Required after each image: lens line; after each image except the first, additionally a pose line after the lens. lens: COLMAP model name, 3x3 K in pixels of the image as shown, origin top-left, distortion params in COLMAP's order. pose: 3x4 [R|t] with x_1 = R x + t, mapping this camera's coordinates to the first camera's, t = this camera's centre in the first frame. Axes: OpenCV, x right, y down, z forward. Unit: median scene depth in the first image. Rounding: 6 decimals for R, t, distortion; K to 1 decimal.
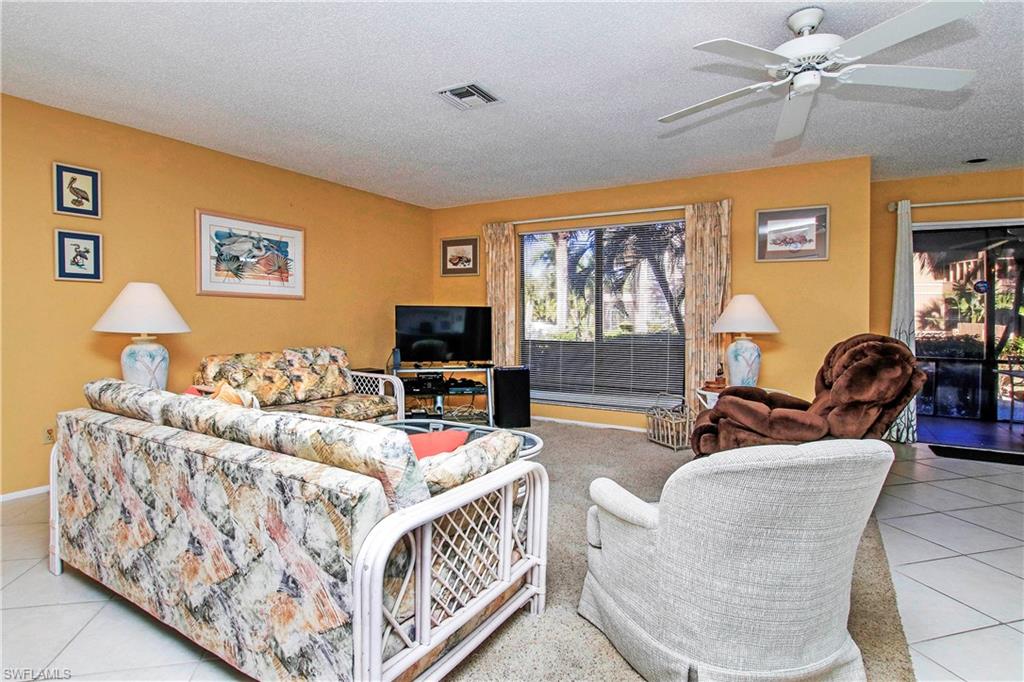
lens RADIAL K [[504.5, 0, 515.2], [0, 504.5, 335.4], [0, 0, 1]] dist [-0.004540, 0.000054]
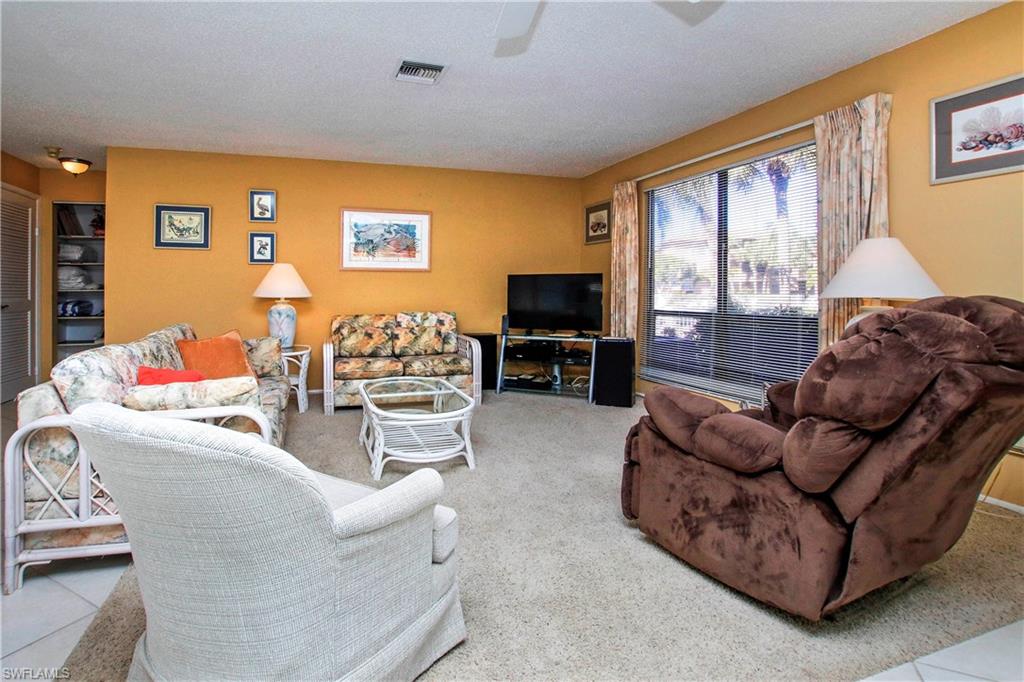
lens RADIAL K [[490.3, 0, 497.4], [0, 490.3, 297.9], [0, 0, 1]] dist [-0.018627, 0.000710]
pose [[0.770672, -0.003184, -0.637224, 0.469050], [-0.012982, 0.999702, -0.020695, 0.012475], [0.637100, 0.024221, 0.770401, 0.225924]]
